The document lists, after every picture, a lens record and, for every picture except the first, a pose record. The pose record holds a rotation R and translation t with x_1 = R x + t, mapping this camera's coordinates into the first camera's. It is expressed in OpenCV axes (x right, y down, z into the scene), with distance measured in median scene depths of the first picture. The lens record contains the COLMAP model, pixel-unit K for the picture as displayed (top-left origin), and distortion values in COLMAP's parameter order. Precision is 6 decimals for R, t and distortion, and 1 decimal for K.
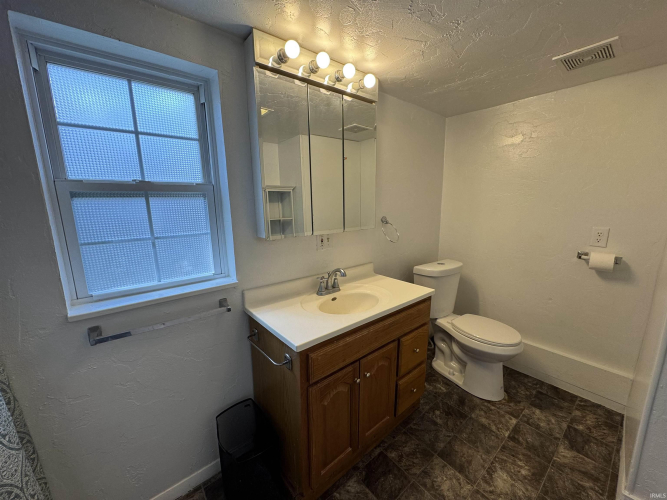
lens RADIAL K [[269.2, 0, 332.6], [0, 269.2, 249.7], [0, 0, 1]] dist [-0.004767, 0.001453]
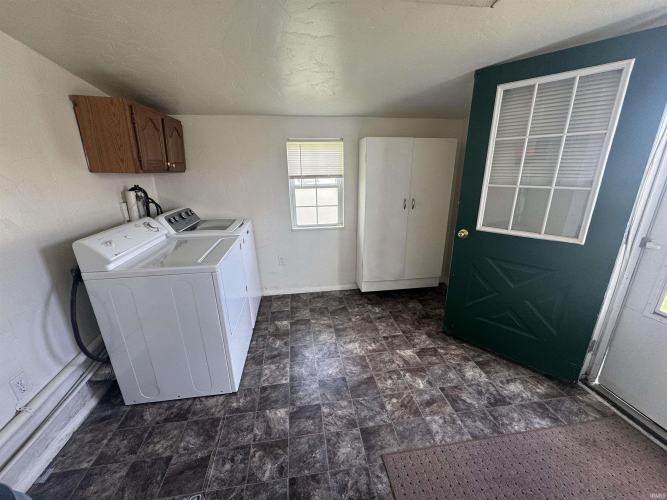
lens RADIAL K [[269.2, 0, 332.9], [0, 269.2, 251.1], [0, 0, 1]] dist [-0.004767, 0.001453]
pose [[0.853755, 0.143938, -0.500384, 0.723609], [-0.095642, 0.988031, 0.121028, -0.044607], [0.511815, -0.055470, 0.857303, 0.073943]]
